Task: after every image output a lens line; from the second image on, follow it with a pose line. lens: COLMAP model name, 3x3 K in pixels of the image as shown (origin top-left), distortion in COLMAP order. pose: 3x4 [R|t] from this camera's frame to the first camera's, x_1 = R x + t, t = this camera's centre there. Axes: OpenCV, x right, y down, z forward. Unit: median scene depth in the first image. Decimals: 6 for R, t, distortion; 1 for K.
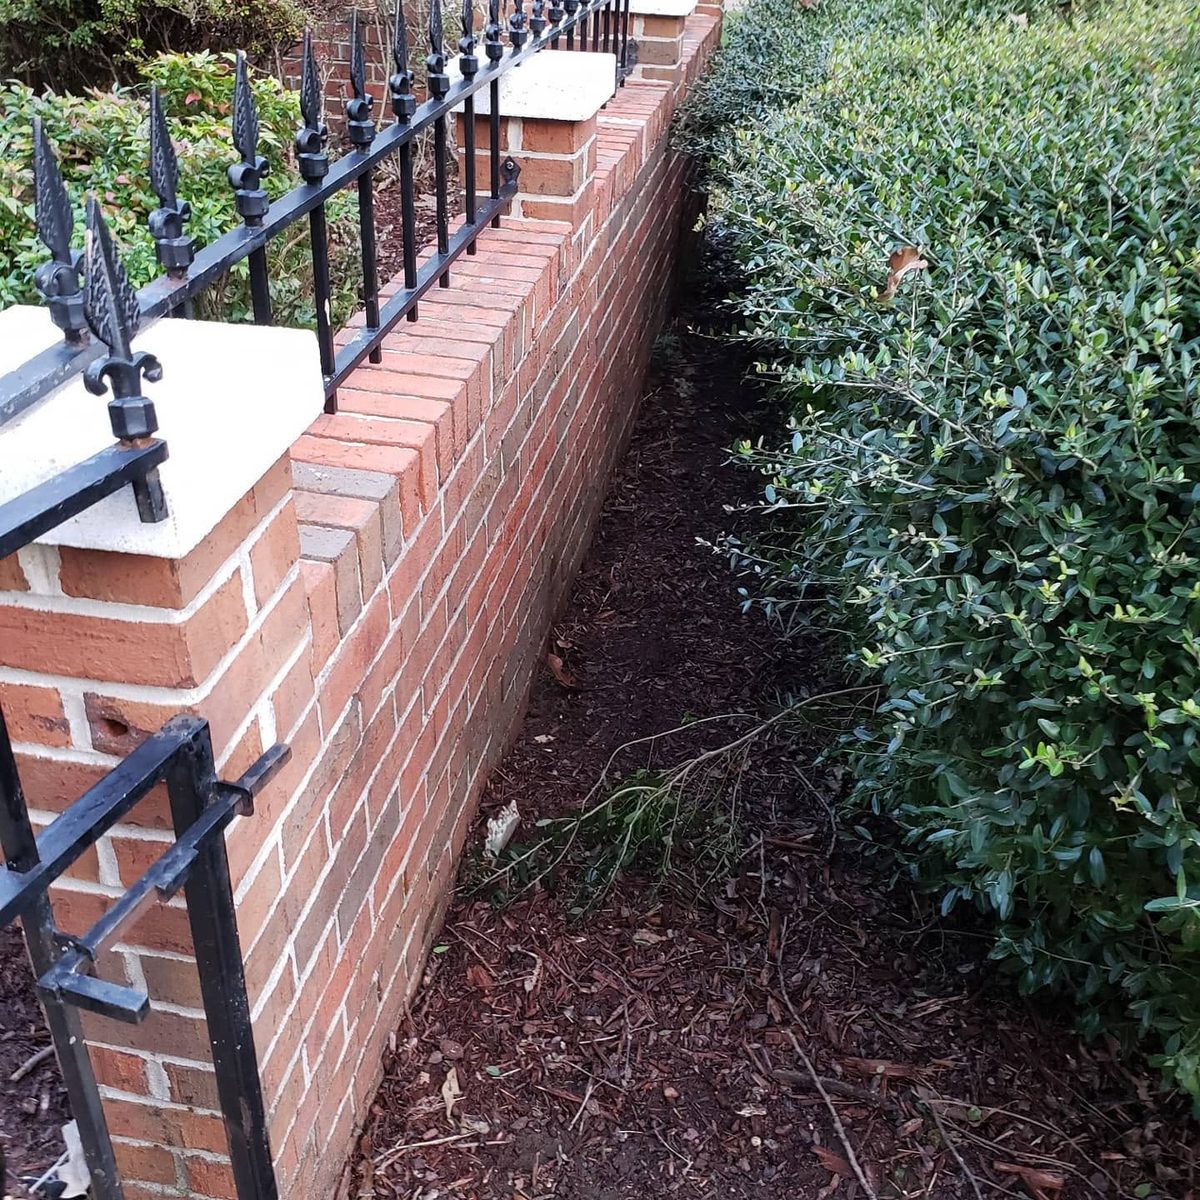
lens RADIAL K [[1262.0, 0, 600.0], [0, 1262.0, 600.0], [0, 0, 1]] dist [0.005191, 0.011554]
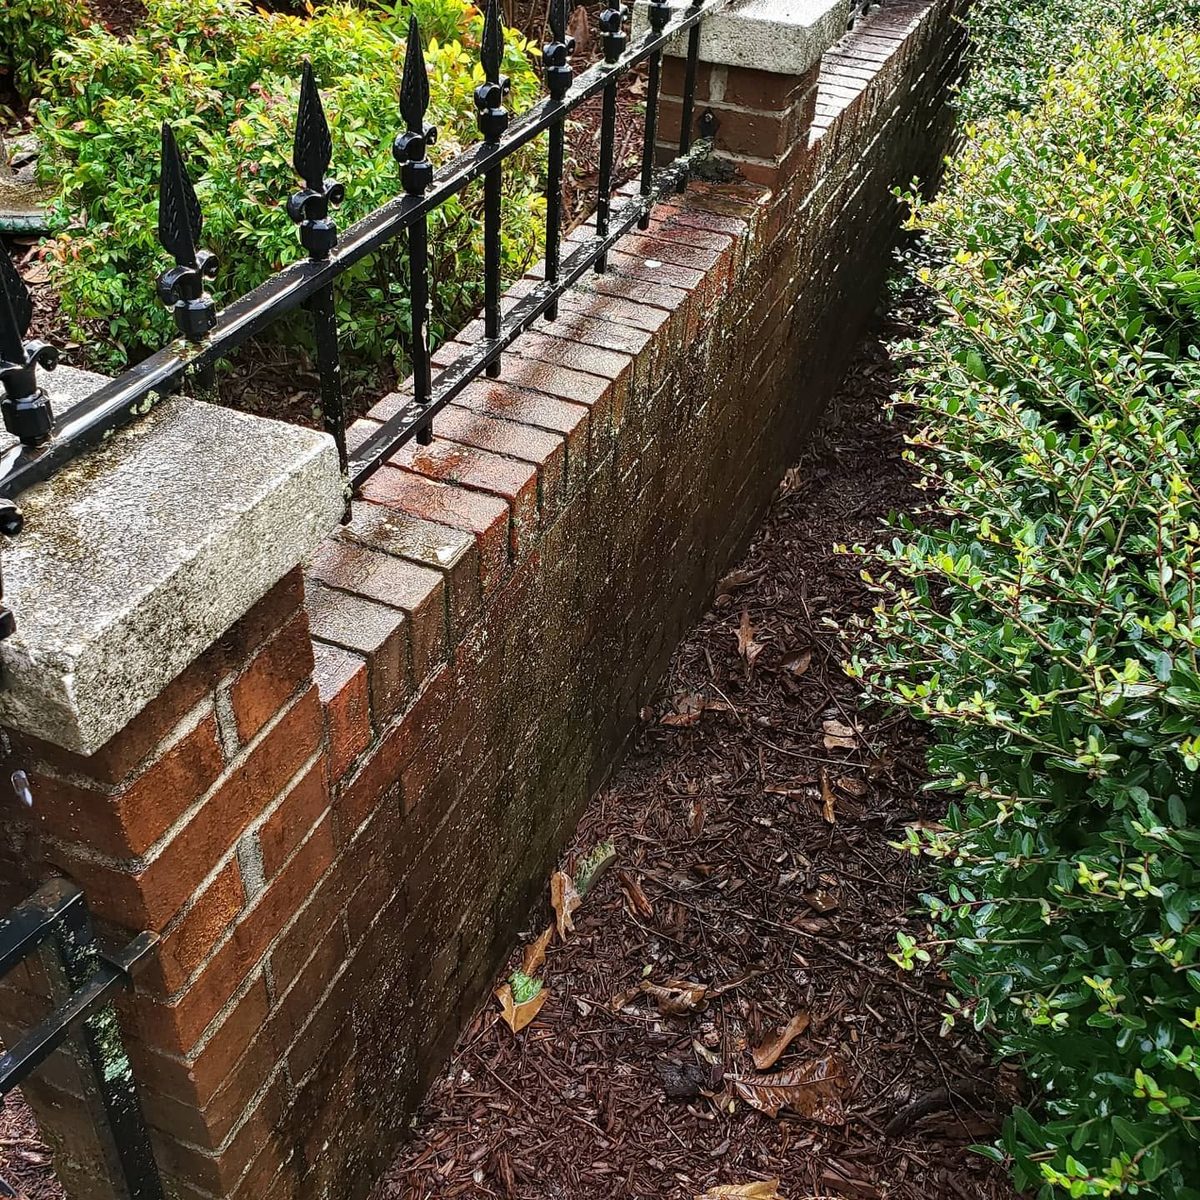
lens RADIAL K [[1262.0, 0, 600.0], [0, 1262.0, 600.0], [0, 0, 1]] dist [0.005191, 0.011554]
pose [[0.981981, 0.105399, -0.156858, 0.068019], [-0.094207, 0.992557, 0.077169, -0.130450], [0.163824, -0.061002, 0.984602, 0.141154]]
